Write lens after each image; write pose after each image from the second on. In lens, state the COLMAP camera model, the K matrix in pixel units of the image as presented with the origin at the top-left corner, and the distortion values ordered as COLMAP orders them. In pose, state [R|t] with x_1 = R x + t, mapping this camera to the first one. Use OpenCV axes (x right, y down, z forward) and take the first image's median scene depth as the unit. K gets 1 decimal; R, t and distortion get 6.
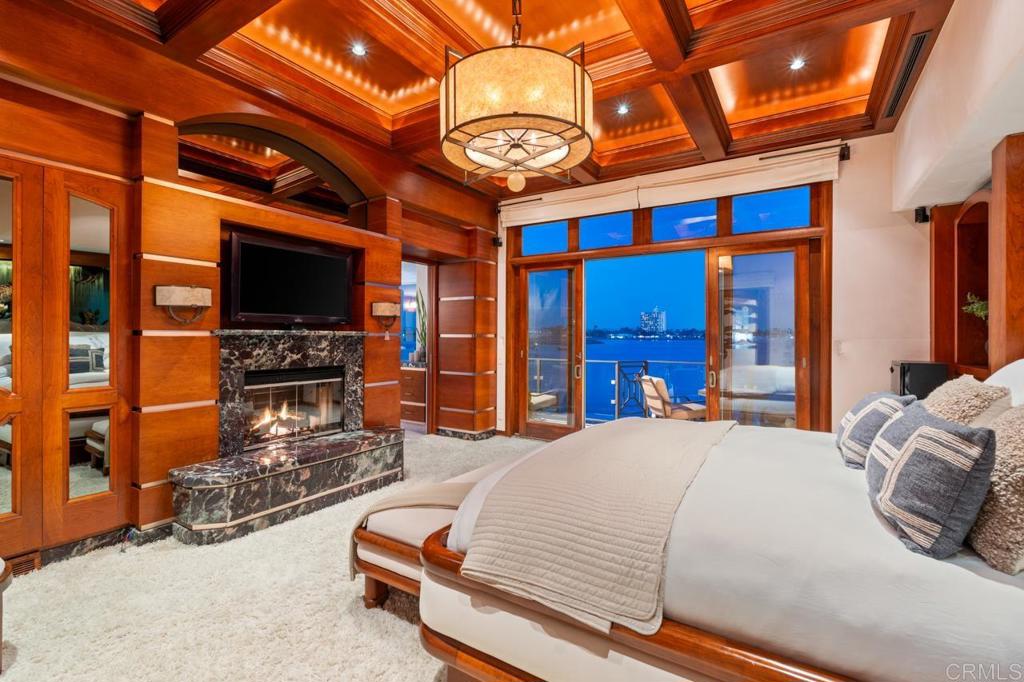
lens RADIAL K [[457.3, 0, 513.6], [0, 457.3, 339.4], [0, 0, 1]] dist [0.002424, 0.000200]
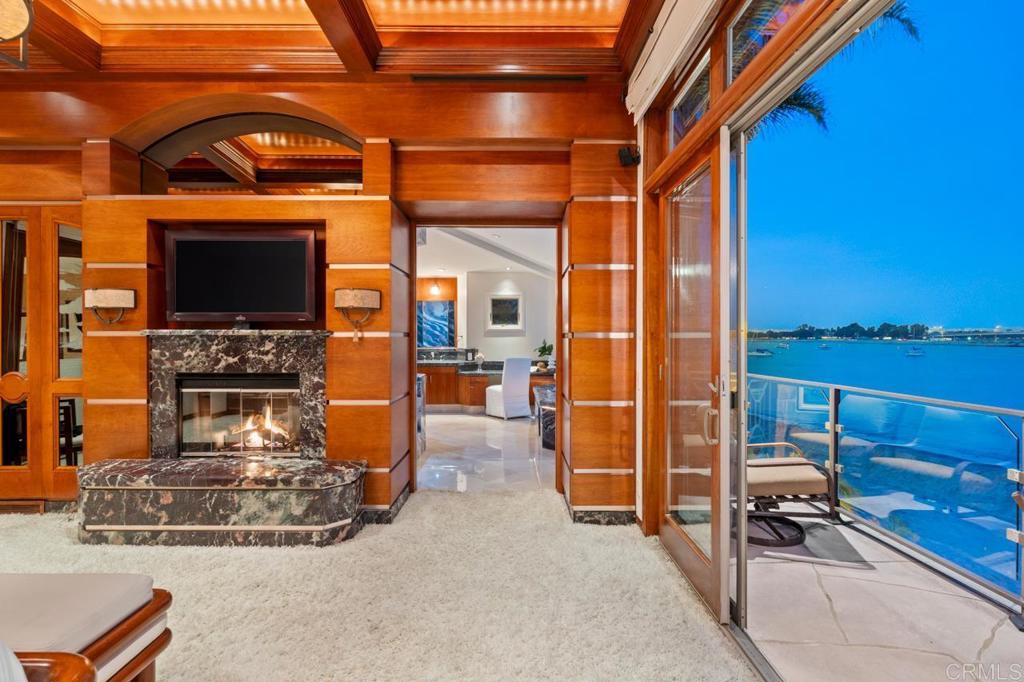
lens RADIAL K [[490.2, 0, 511.5], [0, 490.2, 337.0], [0, 0, 1]] dist [-0.005014, -0.000296]
pose [[0.541447, -0.005490, -0.840717, 0.619810], [-0.005924, 0.999929, -0.010345, 0.000544], [0.840714, 0.010581, 0.541376, 0.981811]]
